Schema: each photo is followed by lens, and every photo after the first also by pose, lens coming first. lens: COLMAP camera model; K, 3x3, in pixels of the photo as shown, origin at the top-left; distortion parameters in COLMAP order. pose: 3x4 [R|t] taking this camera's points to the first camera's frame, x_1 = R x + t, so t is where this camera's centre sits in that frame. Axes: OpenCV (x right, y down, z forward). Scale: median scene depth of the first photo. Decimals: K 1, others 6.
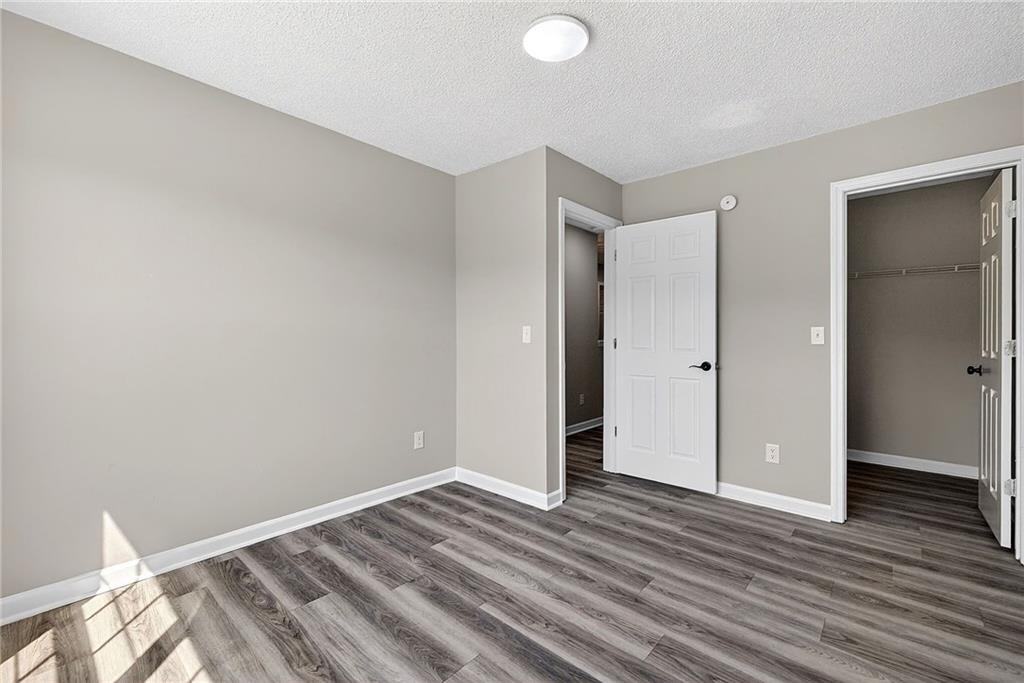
lens RADIAL K [[429.5, 0, 509.2], [0, 429.5, 339.3], [0, 0, 1]] dist [0.008131, -0.001666]
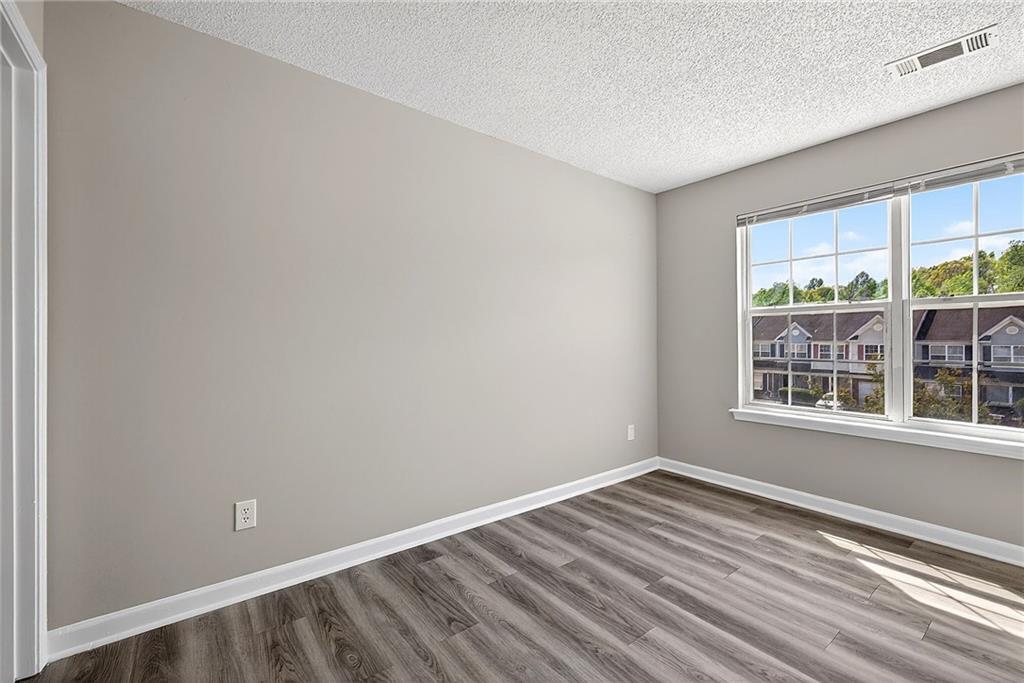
lens RADIAL K [[429.5, 0, 510.7], [0, 429.5, 341.0], [0, 0, 1]] dist [0.008131, -0.001666]
pose [[-0.983040, -0.005910, 0.183298, 0.446546], [-0.003252, 0.999885, 0.014794, -0.012202], [-0.183365, 0.013947, -0.982946, 1.998138]]
